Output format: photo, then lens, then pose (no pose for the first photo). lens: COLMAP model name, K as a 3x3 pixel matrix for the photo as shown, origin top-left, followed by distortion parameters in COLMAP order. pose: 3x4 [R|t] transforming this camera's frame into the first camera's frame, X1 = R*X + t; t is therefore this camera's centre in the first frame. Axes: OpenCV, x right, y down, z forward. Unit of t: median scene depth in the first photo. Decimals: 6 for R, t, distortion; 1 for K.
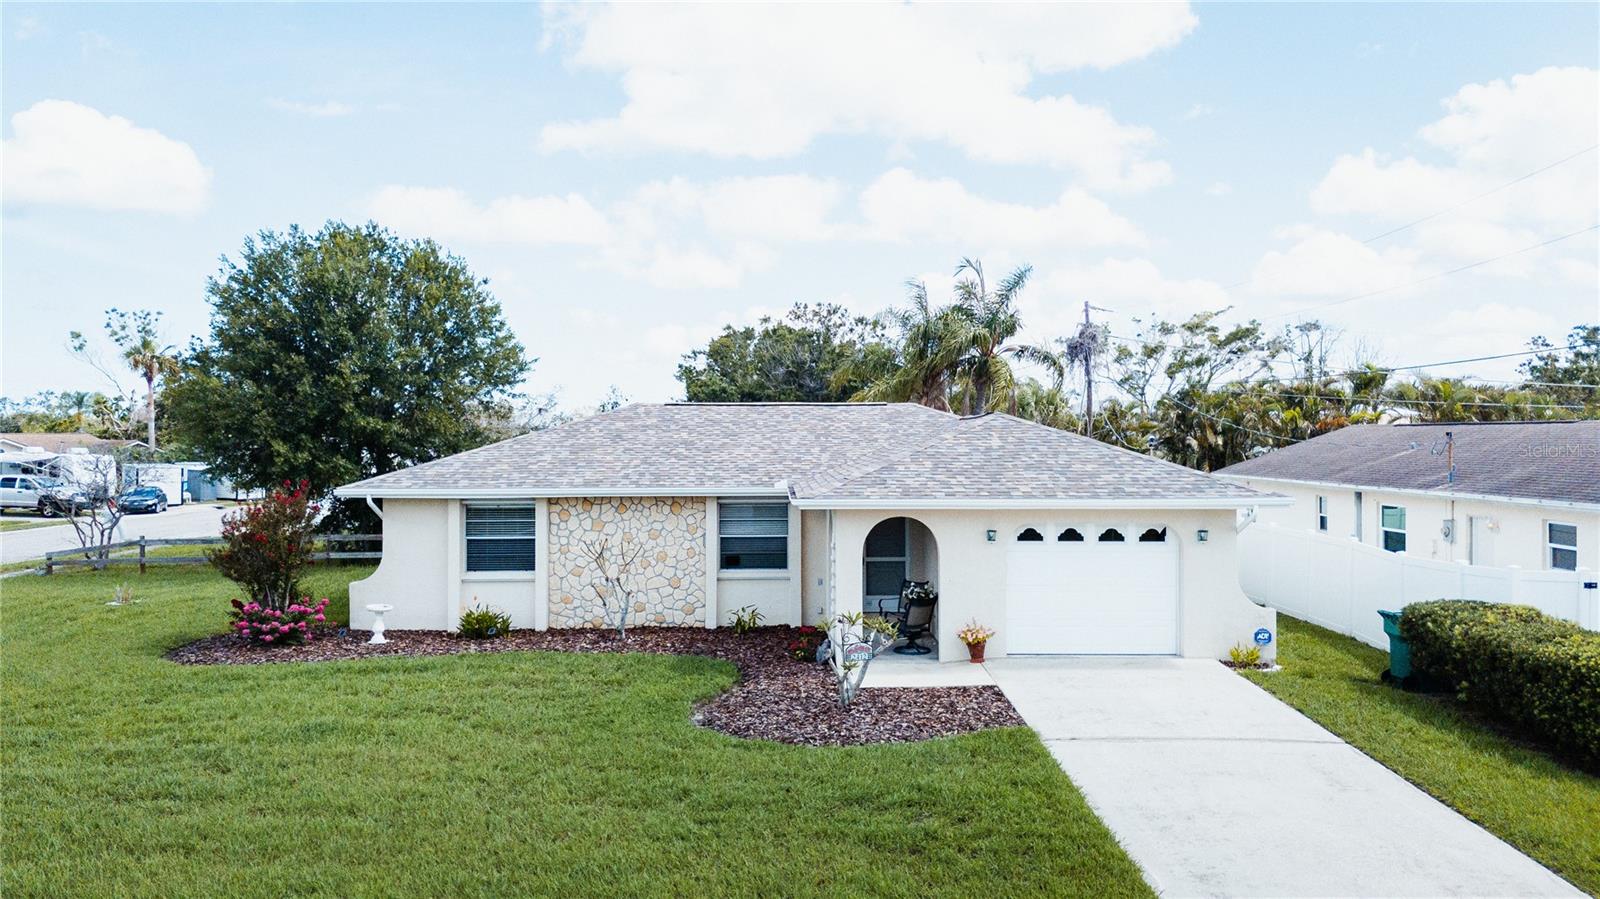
lens RADIAL K [[1180.2, 0, 807.2], [0, 1180.2, 445.2], [0, 0, 1]] dist [0.045303, -0.051771]
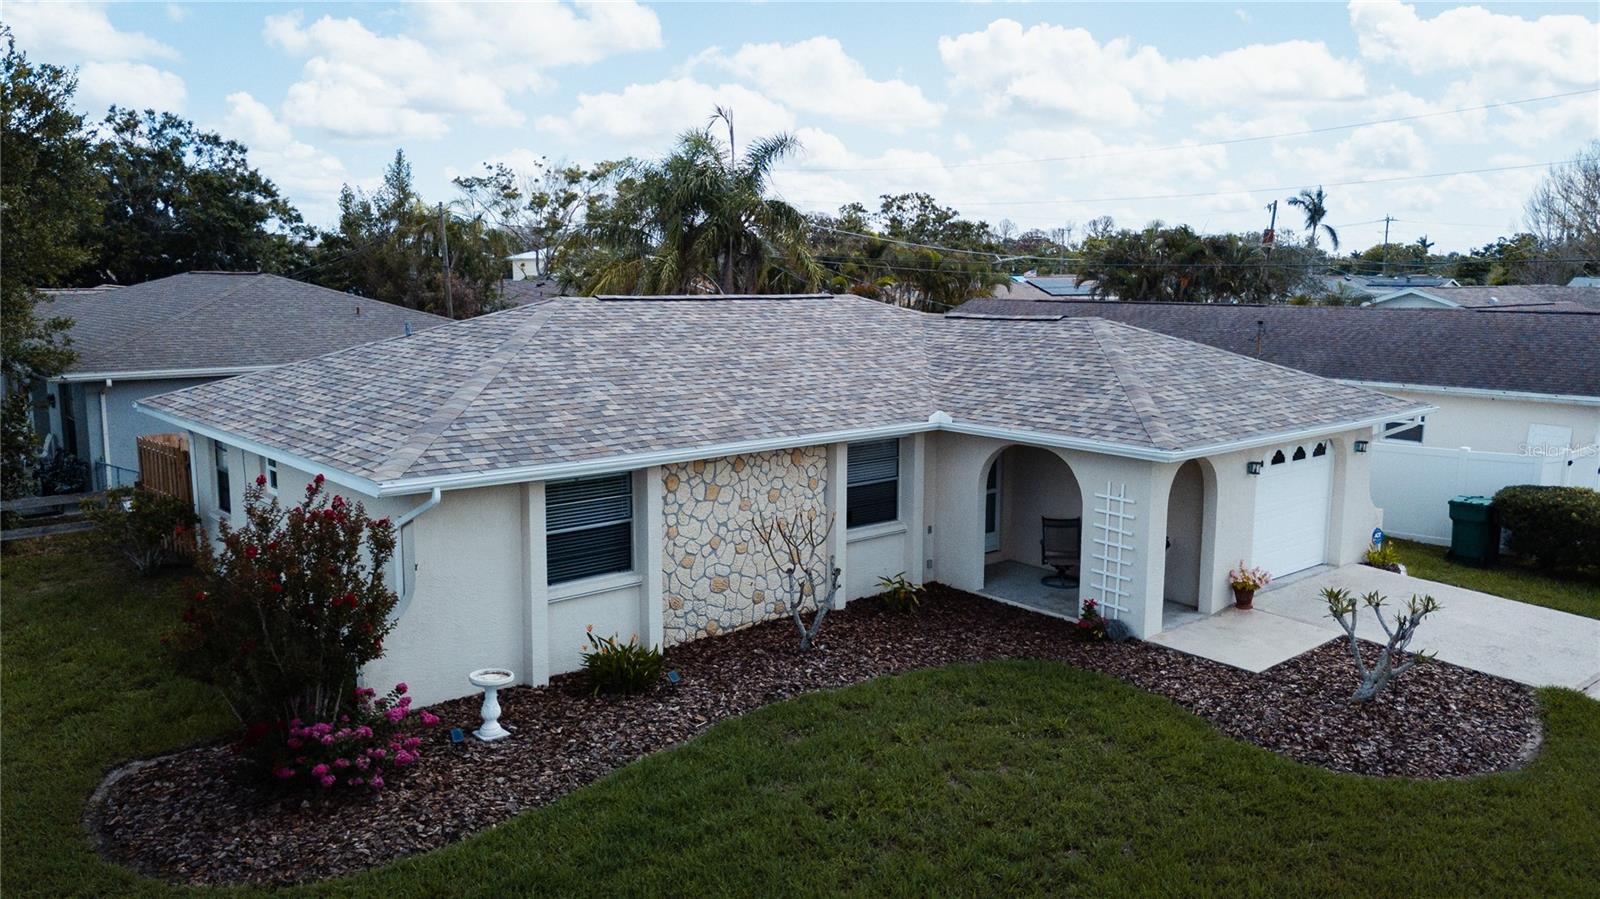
lens RADIAL K [[1180.2, 0, 800.3], [0, 1180.2, 458.8], [0, 0, 1]] dist [0.045303, -0.051771]
pose [[0.784854, -0.093702, 0.612555, -0.556889], [0.001276, 0.988744, 0.149611, -0.054907], [-0.619679, -0.116641, 0.776140, 0.431563]]
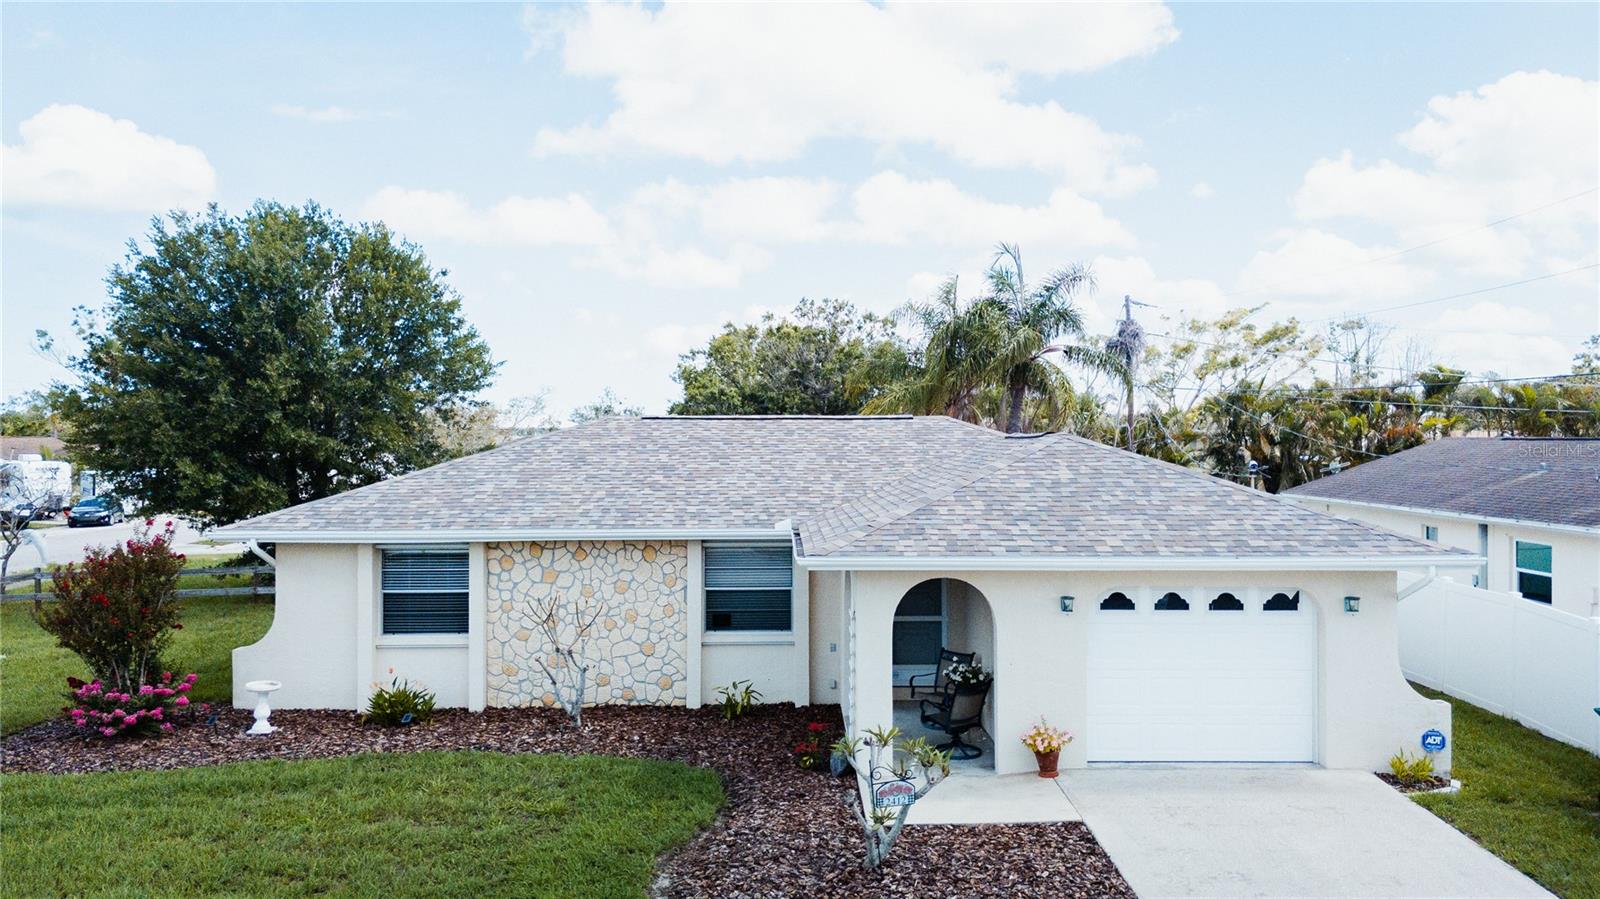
lens RADIAL K [[1180.2, 0, 801.7], [0, 1180.2, 440.2], [0, 0, 1]] dist [0.045303, -0.051771]
pose [[0.999970, 0.000840, -0.007688, -0.003816], [-0.000863, 0.999995, -0.002911, -0.020003], [0.007686, 0.002918, 0.999966, 0.214881]]
